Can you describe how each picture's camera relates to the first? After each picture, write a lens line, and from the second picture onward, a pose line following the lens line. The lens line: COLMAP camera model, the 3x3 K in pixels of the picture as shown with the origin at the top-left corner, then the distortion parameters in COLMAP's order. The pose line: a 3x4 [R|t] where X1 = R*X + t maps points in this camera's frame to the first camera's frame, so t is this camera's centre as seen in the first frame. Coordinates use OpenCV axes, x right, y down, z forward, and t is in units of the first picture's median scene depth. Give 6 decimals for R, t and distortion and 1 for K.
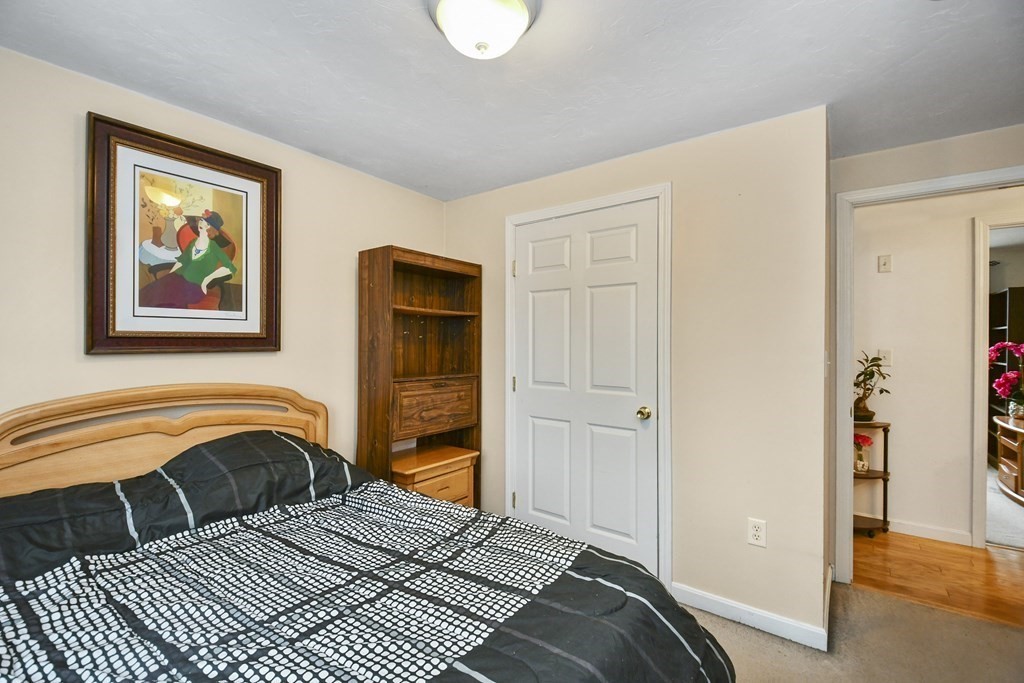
lens RADIAL K [[450.4, 0, 505.1], [0, 450.4, 348.6], [0, 0, 1]] dist [0.030733, -0.022472]
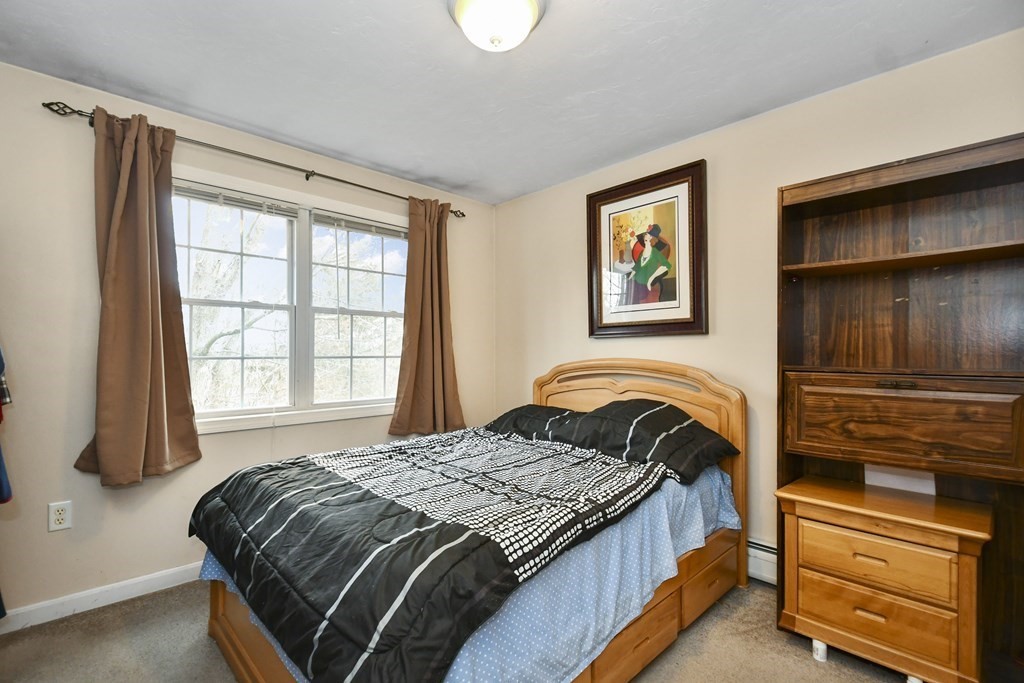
lens RADIAL K [[465.5, 0, 502.0], [0, 465.5, 351.0], [0, 0, 1]] dist [0.034817, -0.028998]
pose [[-0.156431, -0.001924, -0.987687, 0.697915], [-0.005433, 0.999985, -0.001087, 0.053362], [0.987674, 0.005196, -0.156439, 0.777174]]
